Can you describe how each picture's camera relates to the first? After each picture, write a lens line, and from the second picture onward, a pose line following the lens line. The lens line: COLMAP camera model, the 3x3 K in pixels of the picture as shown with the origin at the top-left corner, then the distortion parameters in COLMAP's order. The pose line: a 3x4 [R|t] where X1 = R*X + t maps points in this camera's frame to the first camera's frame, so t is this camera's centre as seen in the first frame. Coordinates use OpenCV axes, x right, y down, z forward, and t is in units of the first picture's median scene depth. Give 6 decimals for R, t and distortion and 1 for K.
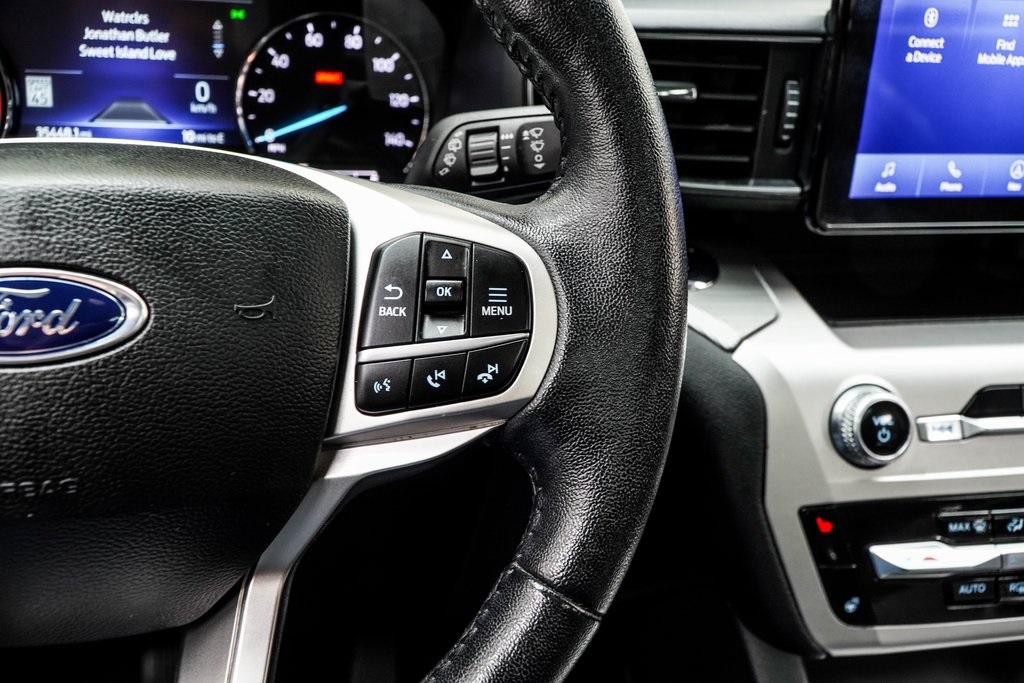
lens RADIAL K [[1077.5, 0, 499.7], [0, 1077.5, 344.3], [0, 0, 1]] dist [0.099078, -0.192155]
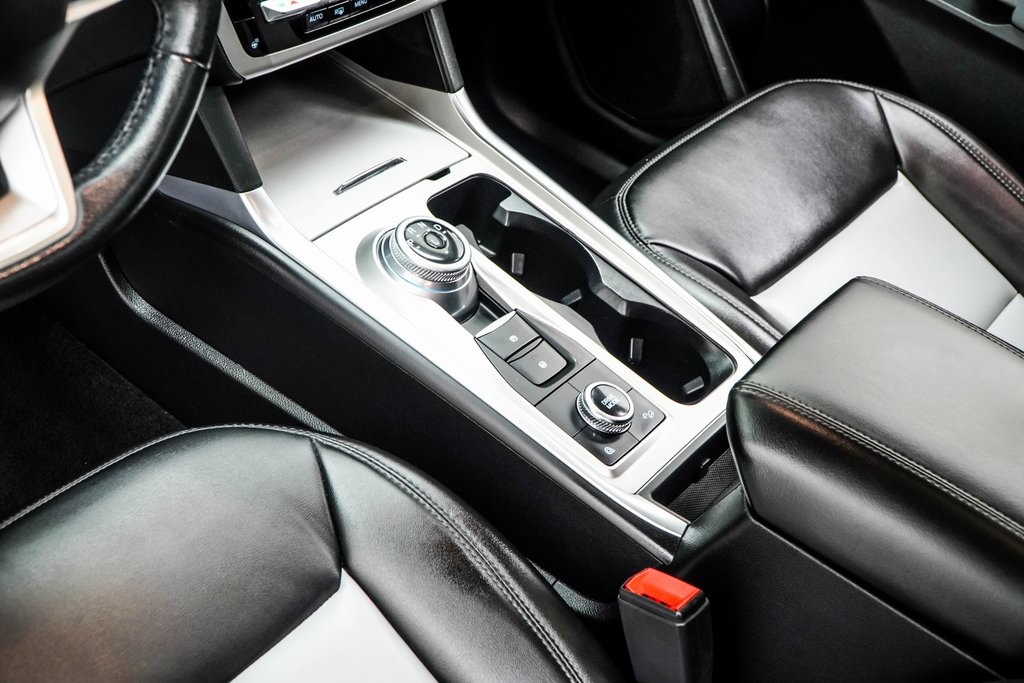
lens RADIAL K [[1608.6, 0, 512.0], [0, 1608.6, 341.5], [0, 0, 1]] dist [-0.049206, -0.055643]
pose [[0.742579, -0.311060, 0.593142, -0.817411], [0.061939, 0.913705, 0.401629, -0.240825], [-0.666888, -0.261503, 0.697765, -0.848146]]
